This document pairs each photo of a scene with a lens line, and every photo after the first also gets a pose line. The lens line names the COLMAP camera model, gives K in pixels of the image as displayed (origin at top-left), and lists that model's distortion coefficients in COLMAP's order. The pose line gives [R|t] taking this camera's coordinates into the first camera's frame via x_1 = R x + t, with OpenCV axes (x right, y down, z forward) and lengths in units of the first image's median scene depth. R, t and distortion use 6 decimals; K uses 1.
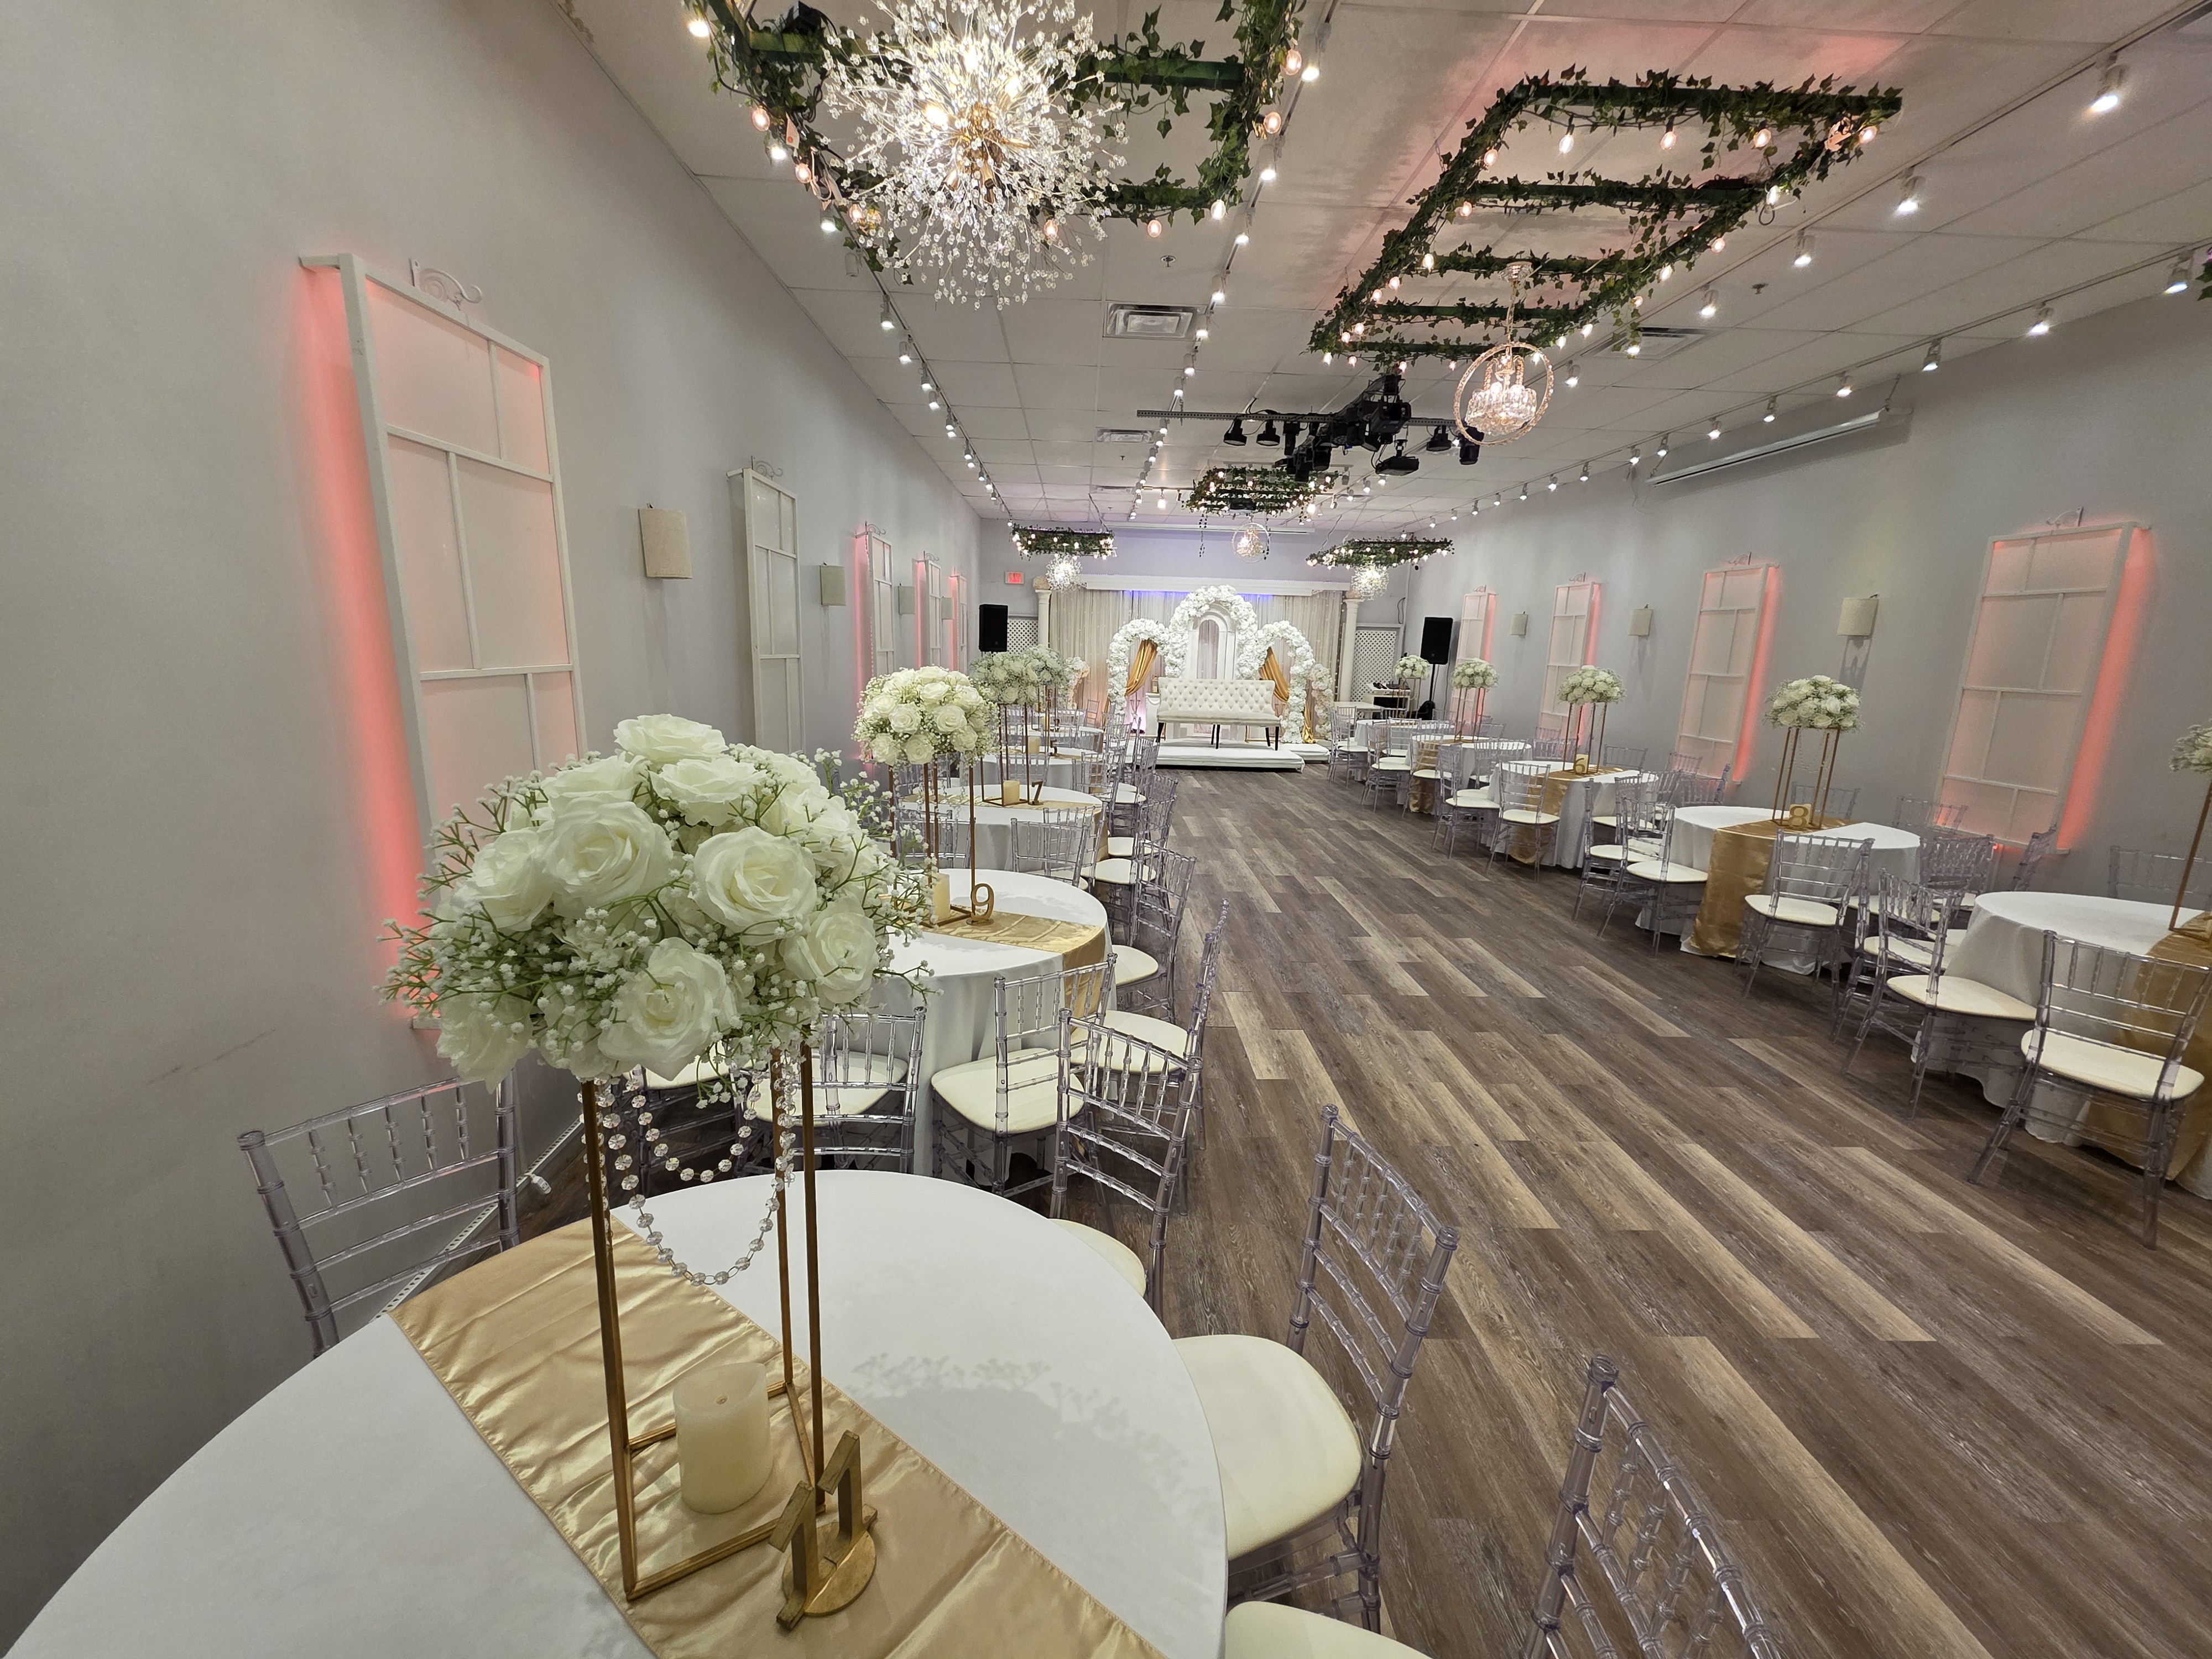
lens RADIAL K [[884.4, 0, 1109.2], [0, 884.4, 826.7], [0, 0, 1]] dist [0.001409, 0.000356]
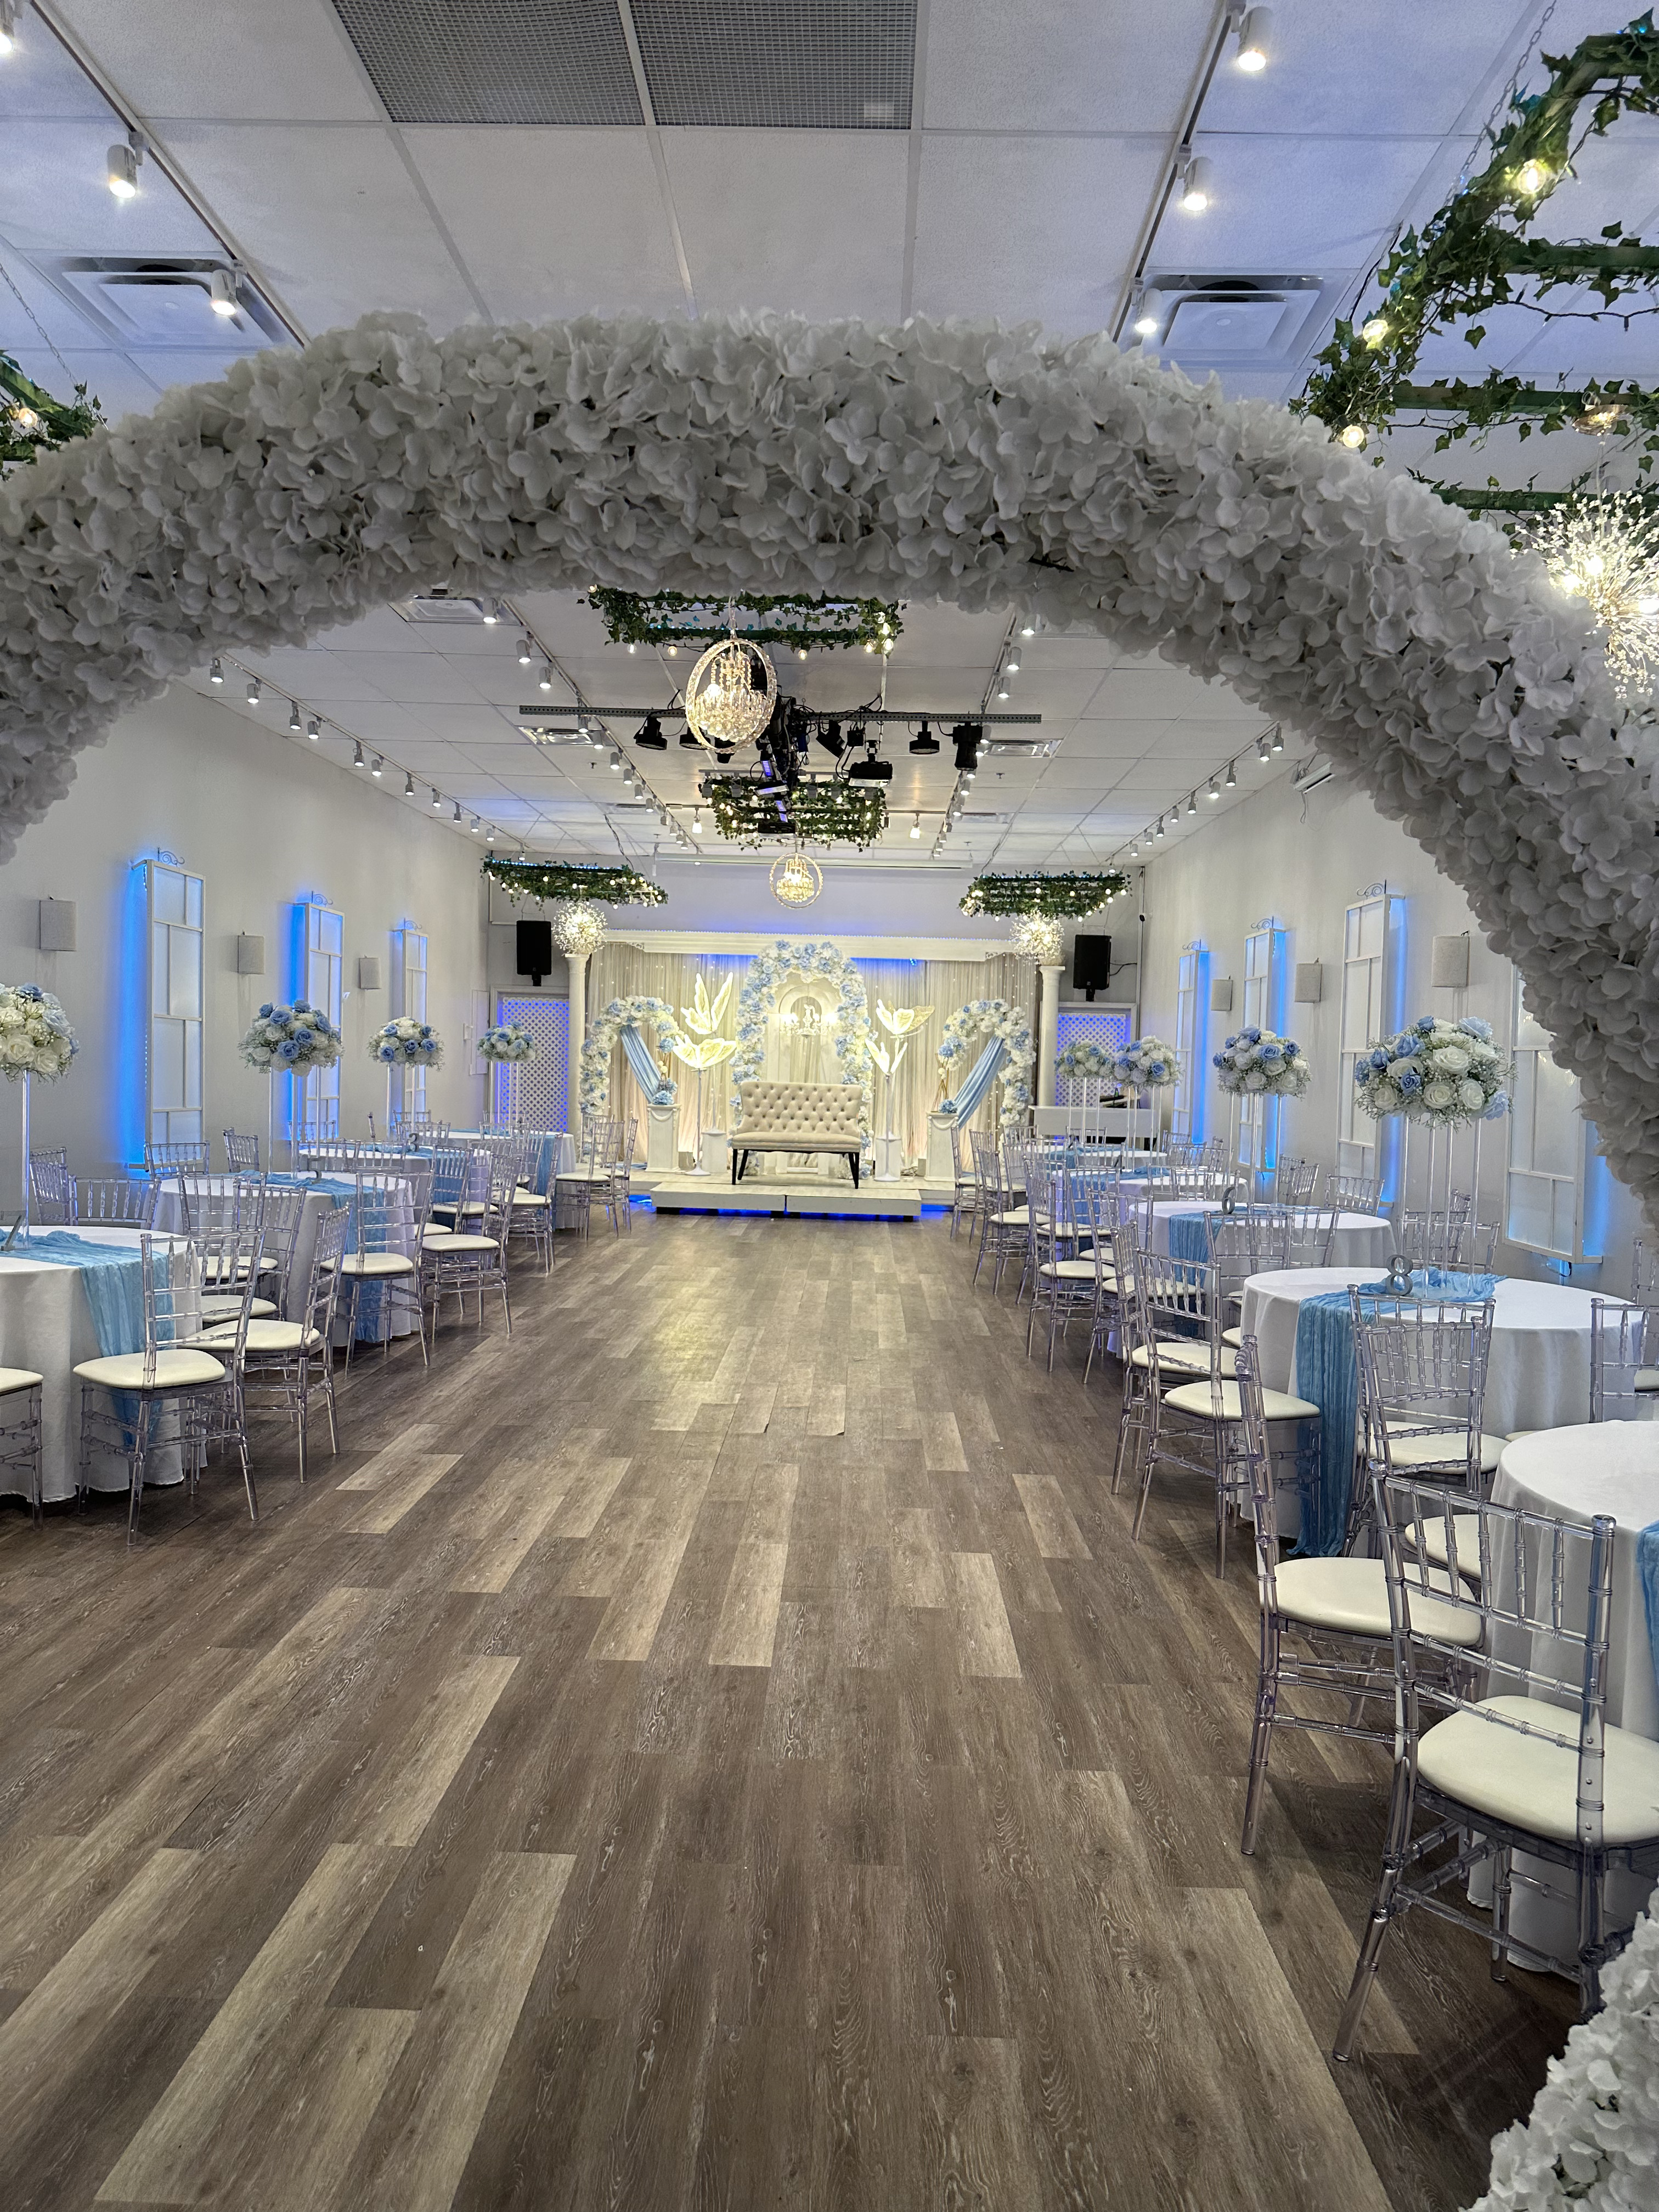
lens RADIAL K [[1541.1, 0, 826.4], [0, 1541.1, 1143.5], [0, 0, 1]] dist [0.150356, -0.001525]
pose [[0.998643, -0.000420, -0.052085, 0.616754], [-0.007418, 0.988628, -0.150198, 0.160616], [0.051555, 0.150381, 0.987283, -0.414251]]
